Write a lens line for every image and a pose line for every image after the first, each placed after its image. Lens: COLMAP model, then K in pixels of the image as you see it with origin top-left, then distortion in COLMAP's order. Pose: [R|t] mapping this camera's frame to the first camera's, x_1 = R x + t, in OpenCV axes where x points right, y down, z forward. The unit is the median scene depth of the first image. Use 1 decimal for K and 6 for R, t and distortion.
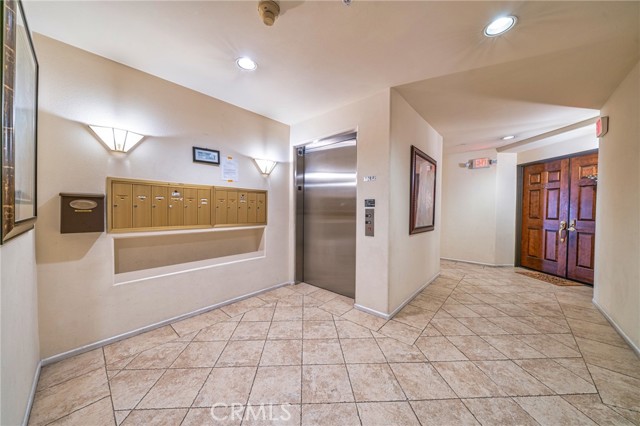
lens RADIAL K [[226.7, 0, 313.3], [0, 226.7, 212.1], [0, 0, 1]] dist [-0.007826, 0.000865]
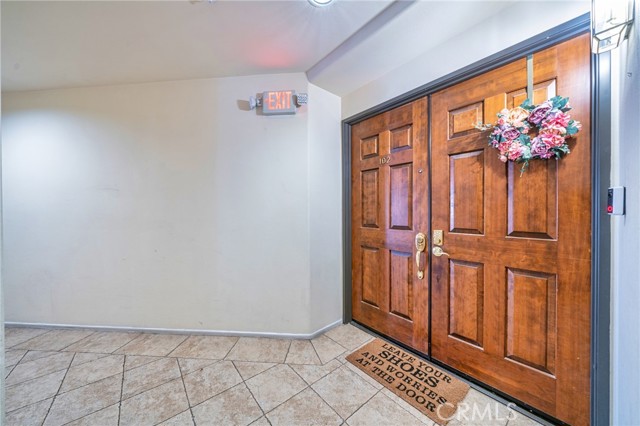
lens RADIAL K [[226.7, 0, 319.1], [0, 226.7, 209.3], [0, 0, 1]] dist [-0.007826, 0.000865]
pose [[0.805990, -0.016022, 0.591712, 0.654303], [0.023786, 0.999703, -0.005331, -0.011158], [-0.591450, 0.018371, 0.806132, 0.729654]]
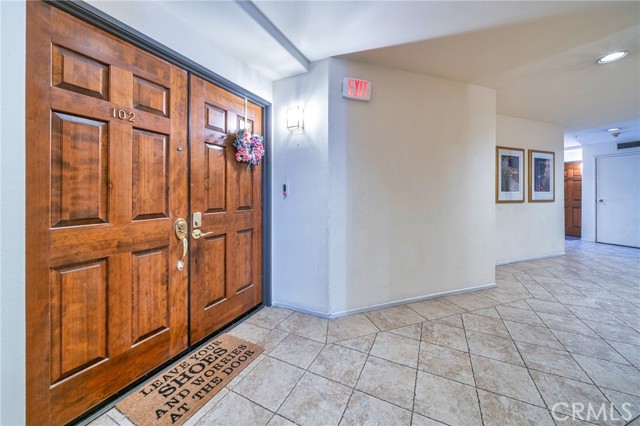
lens RADIAL K [[226.7, 0, 323.9], [0, 226.7, 194.4], [0, 0, 1]] dist [-0.007826, 0.000865]
pose [[-0.874250, -0.006825, 0.485428, 0.666106], [0.002602, 0.999821, 0.018742, -0.010973], [-0.485469, 0.017648, -0.874076, 1.201329]]
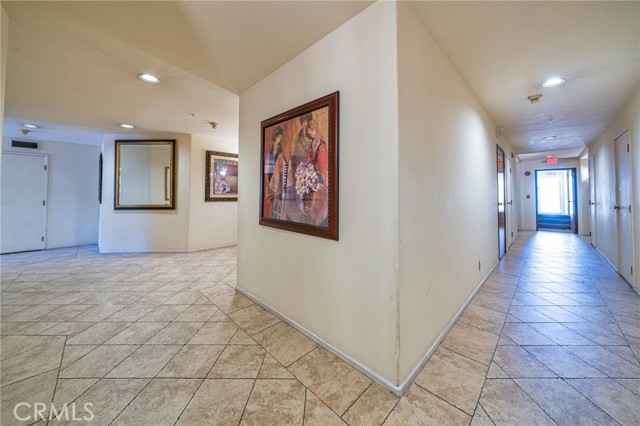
lens RADIAL K [[226.7, 0, 325.9], [0, 226.7, 188.2], [0, 0, 1]] dist [-0.007826, 0.000865]
pose [[-0.044472, -0.037536, -0.998305, 0.916980], [-0.018307, 0.999157, -0.036753, -0.010182], [0.998843, 0.016641, -0.045122, 0.918258]]
